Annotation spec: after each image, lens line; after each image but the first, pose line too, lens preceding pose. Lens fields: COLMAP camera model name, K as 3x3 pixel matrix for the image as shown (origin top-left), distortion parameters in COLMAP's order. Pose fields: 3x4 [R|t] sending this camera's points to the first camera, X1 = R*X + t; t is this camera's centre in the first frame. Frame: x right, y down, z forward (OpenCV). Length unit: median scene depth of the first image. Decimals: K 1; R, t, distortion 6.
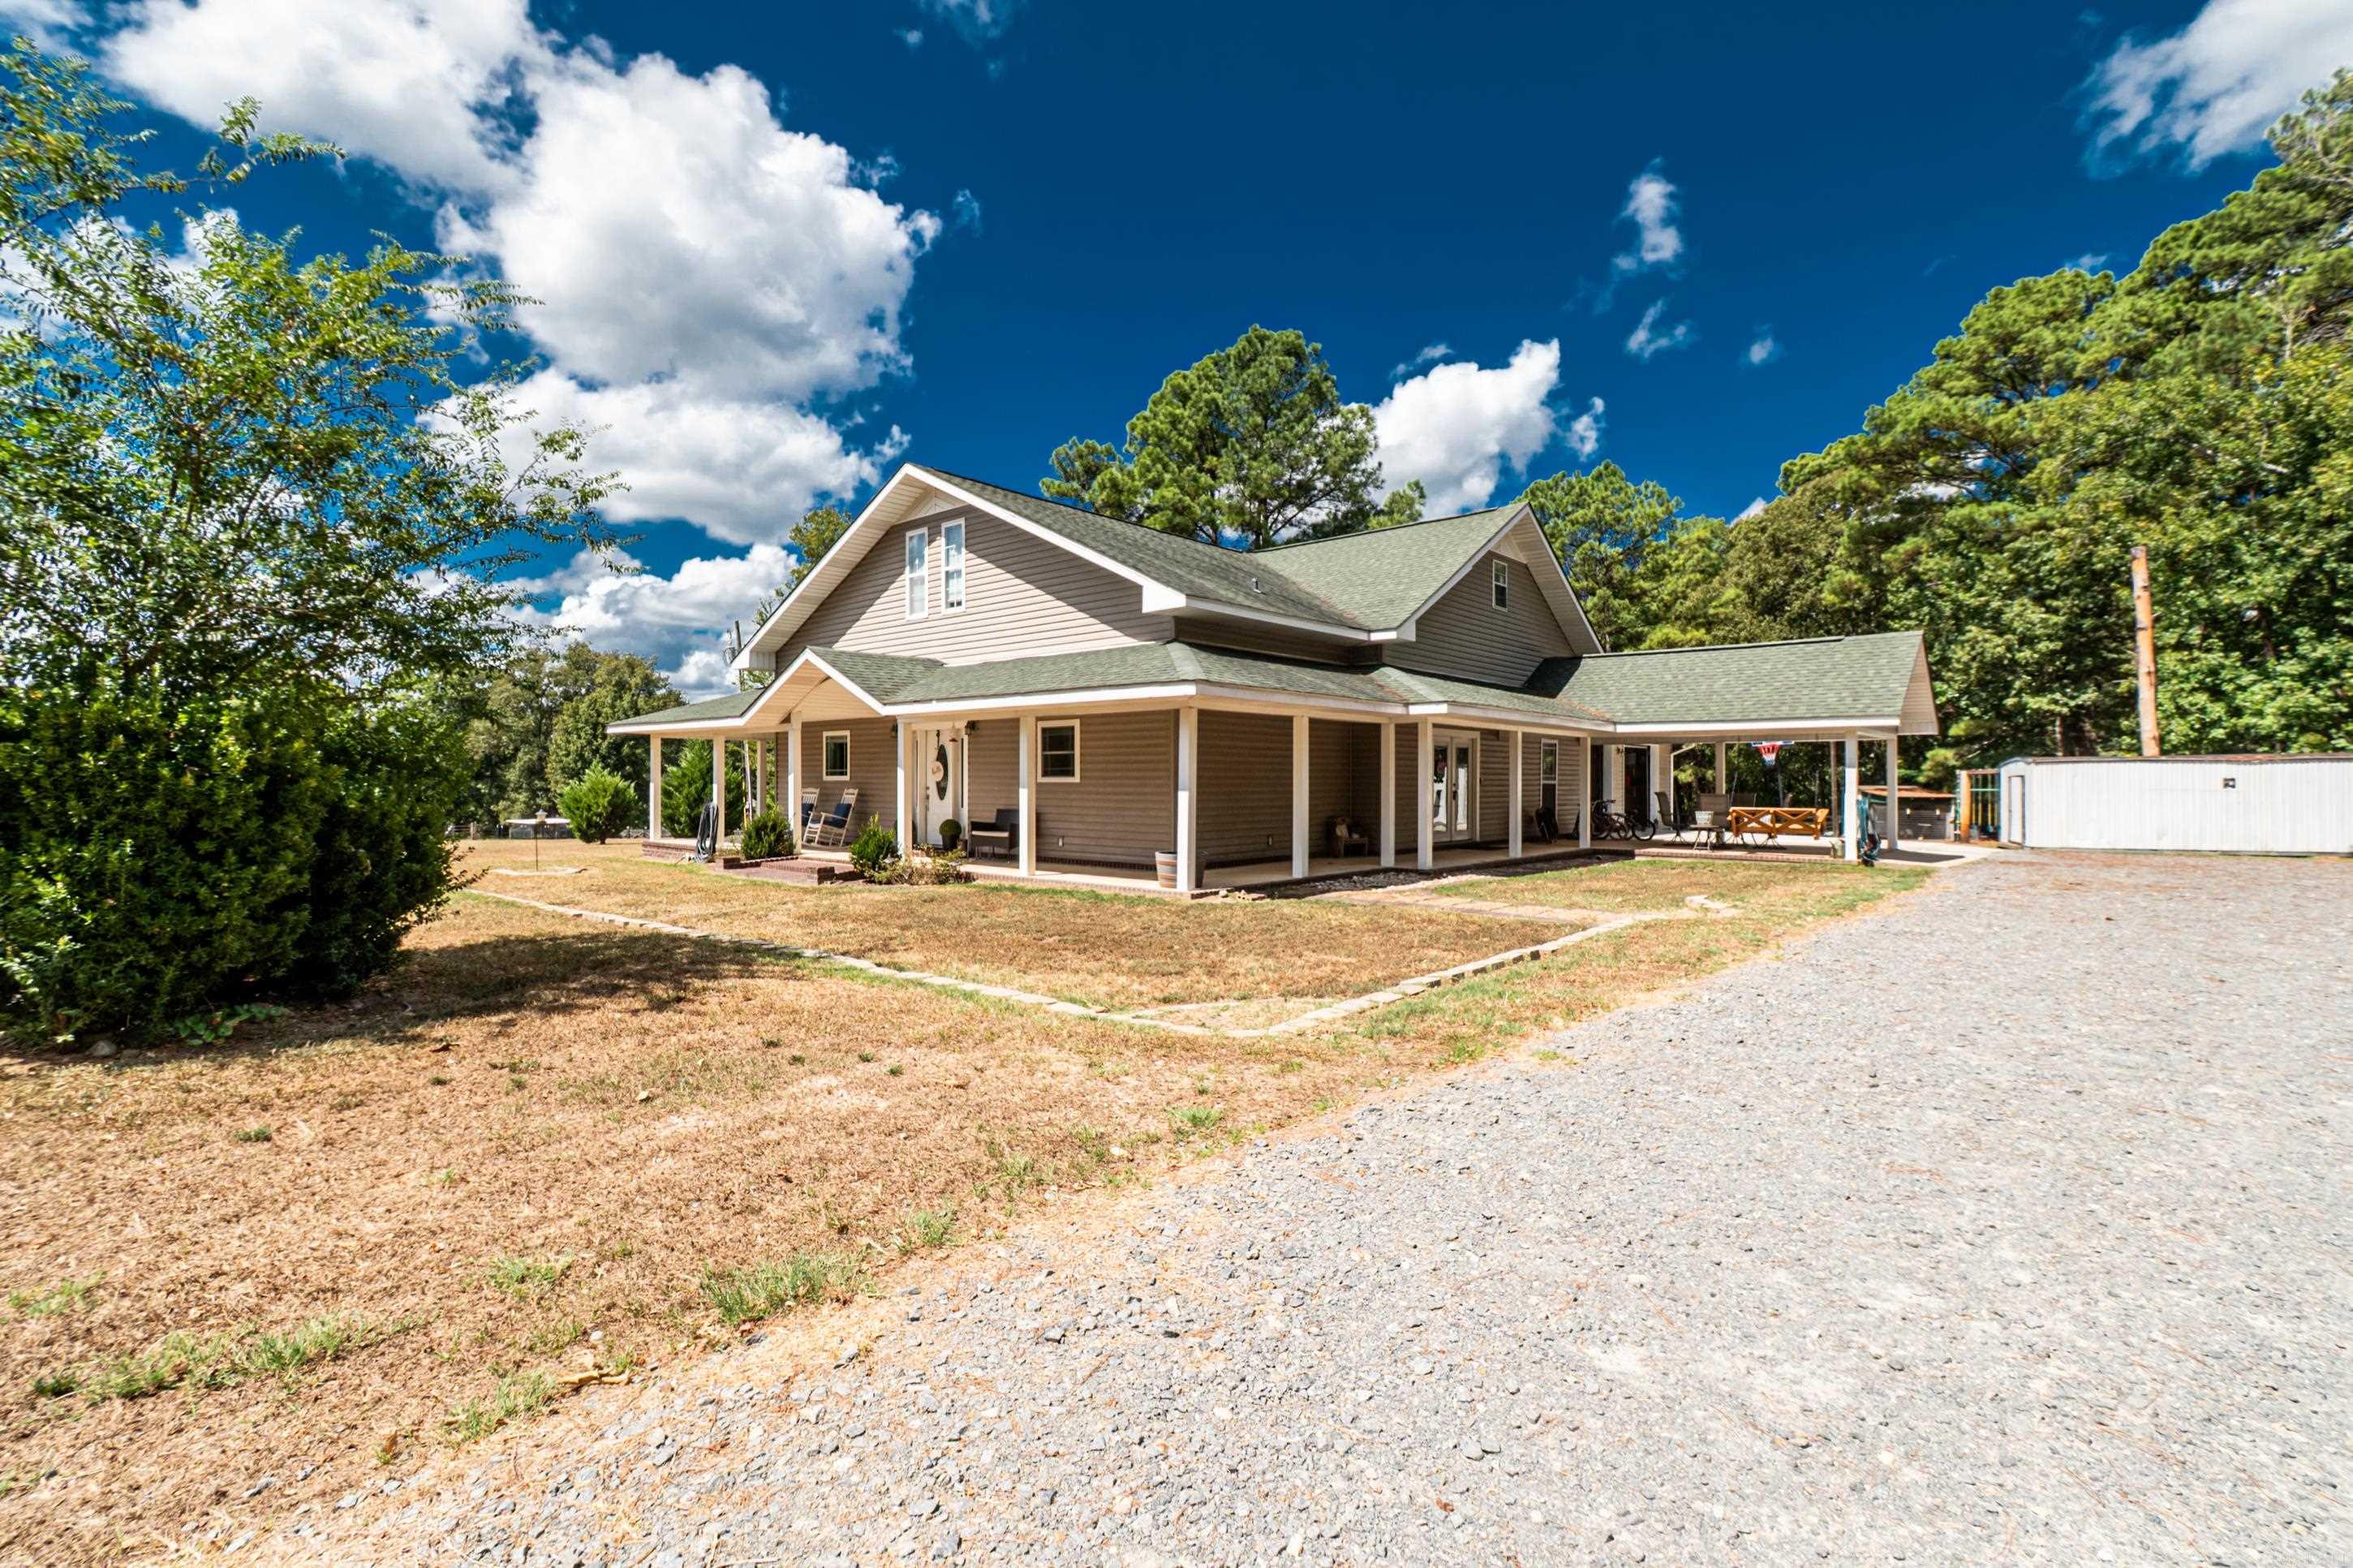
lens RADIAL K [[1043.9, 0, 1175.2], [0, 1043.9, 780.6], [0, 0, 1]] dist [0.001378, -0.000674]
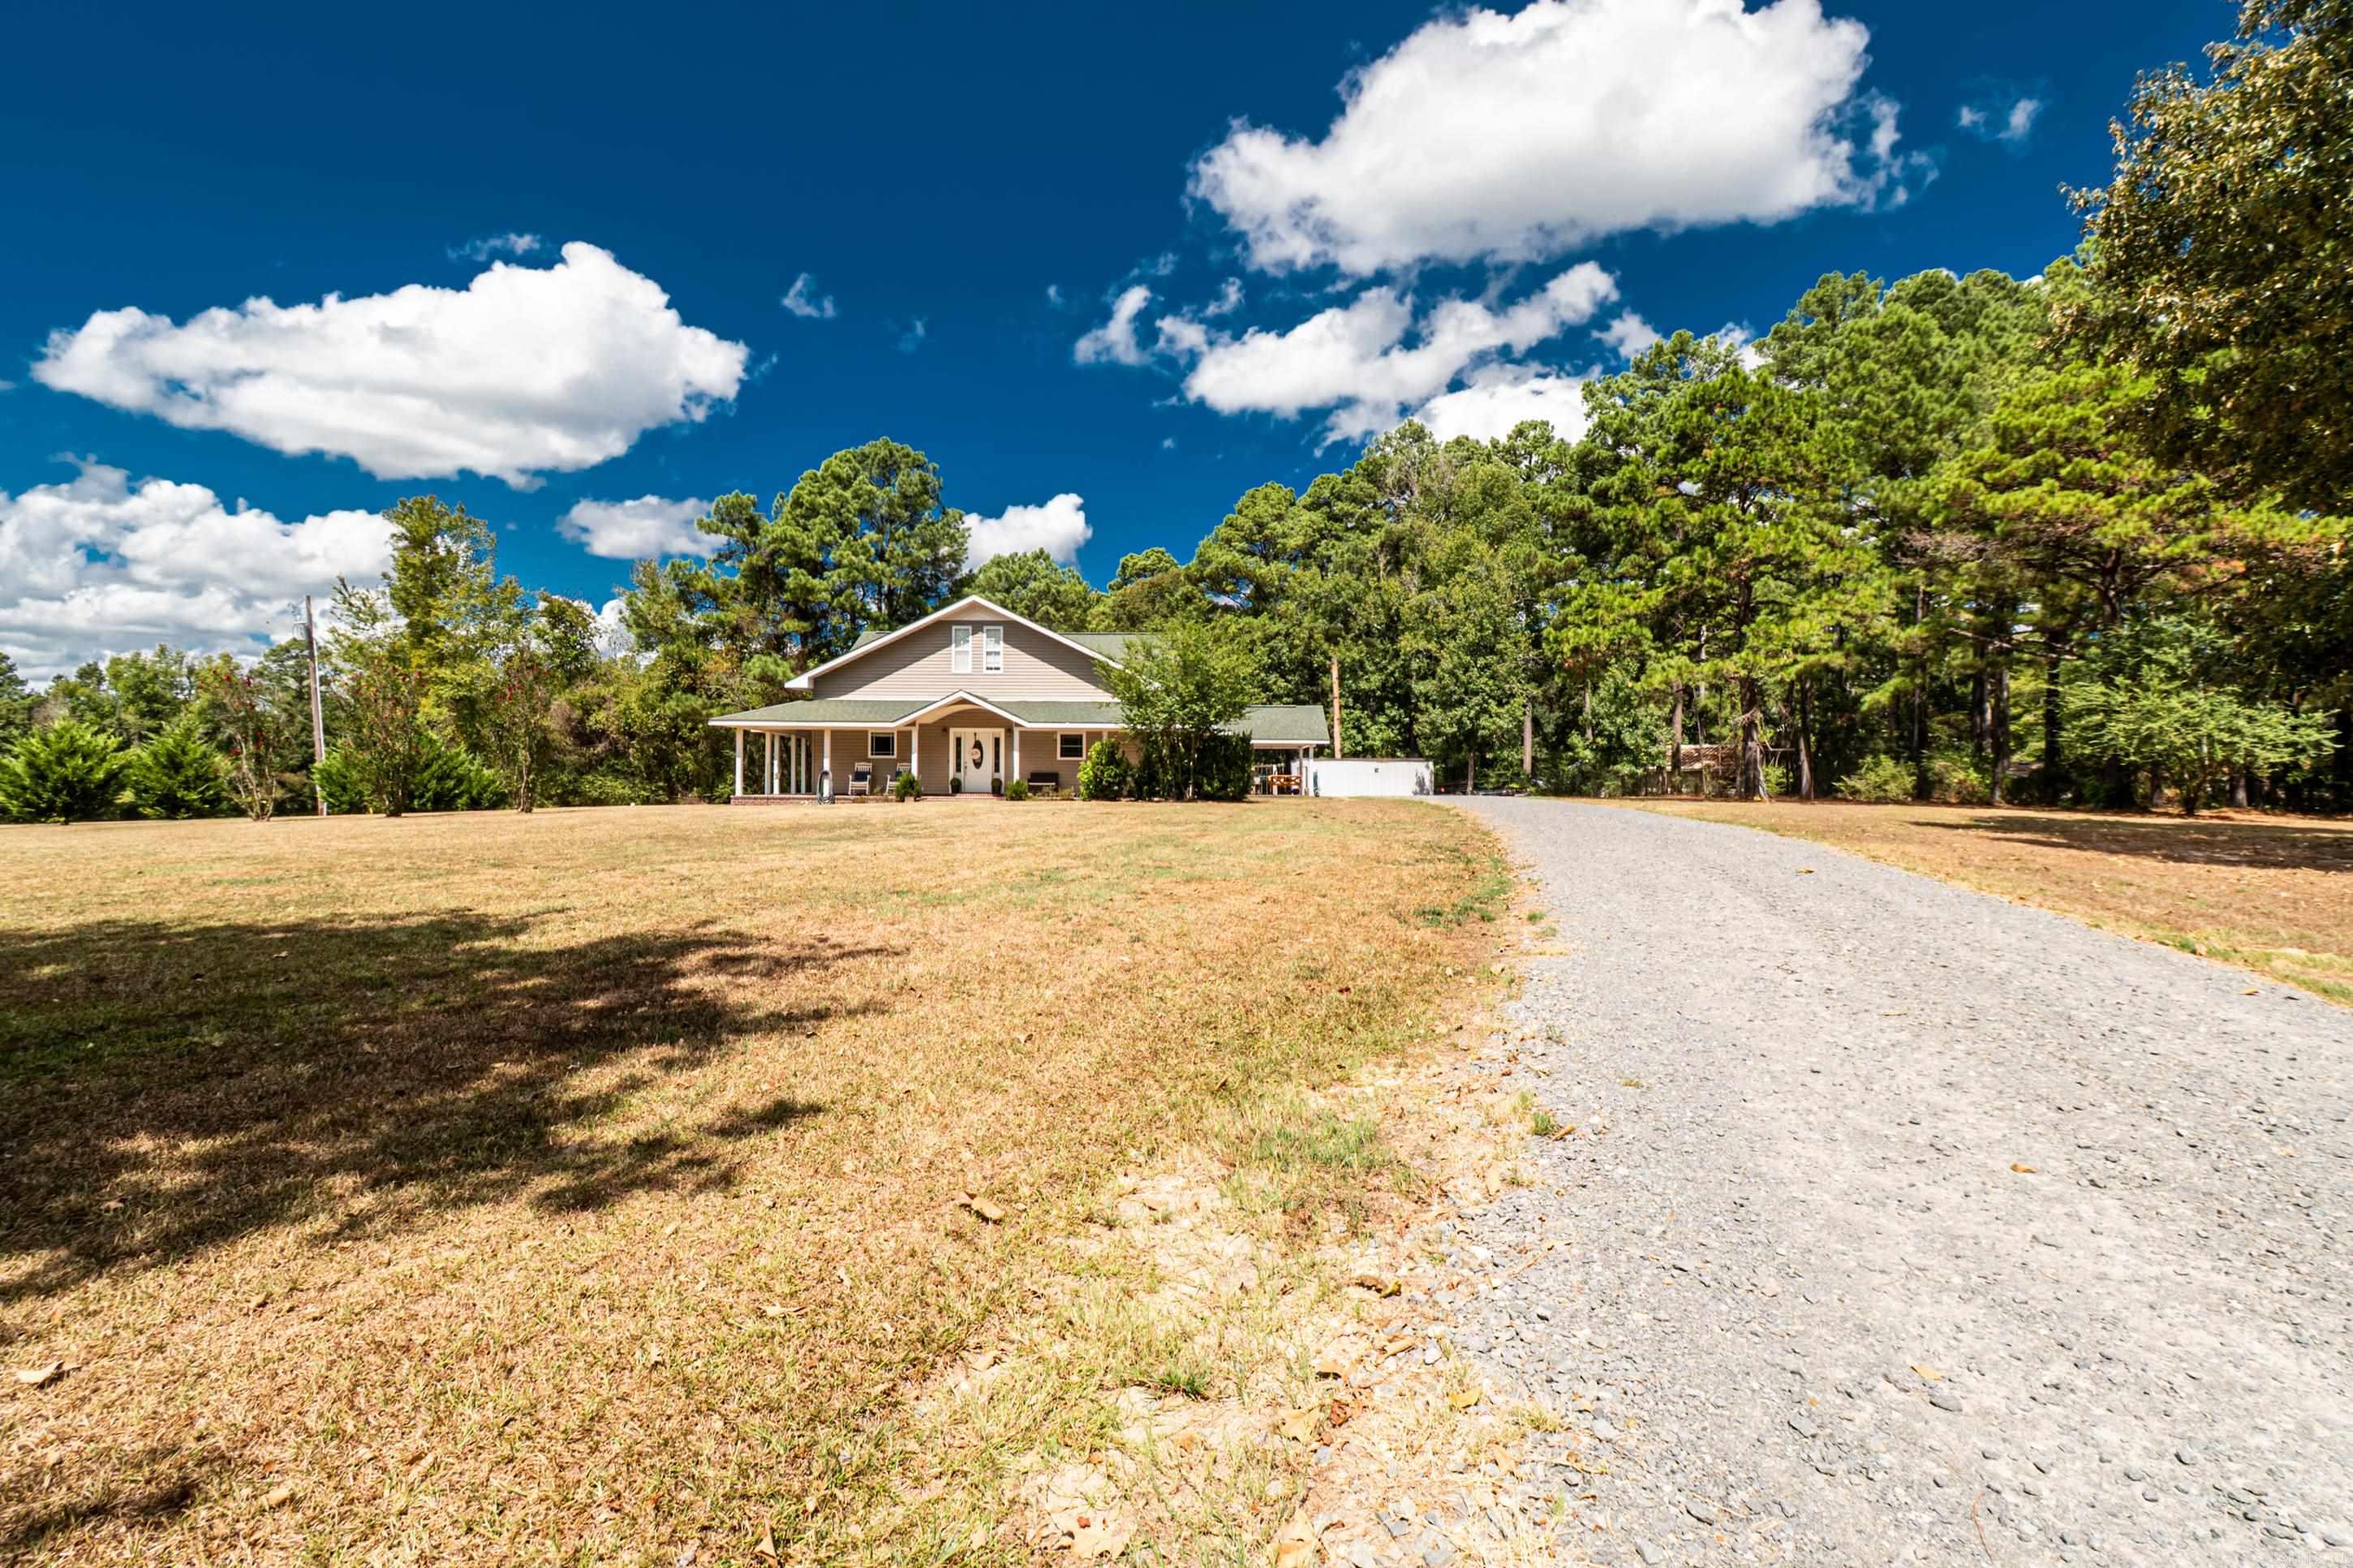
lens RADIAL K [[1043.9, 0, 1177.5], [0, 1043.9, 784.5], [0, 0, 1]] dist [0.001378, -0.000674]
pose [[0.763755, 0.000669, 0.645506, -0.661538], [-0.004831, 0.999977, 0.004680, 0.020447], [-0.645488, -0.006693, 0.763741, -0.391654]]
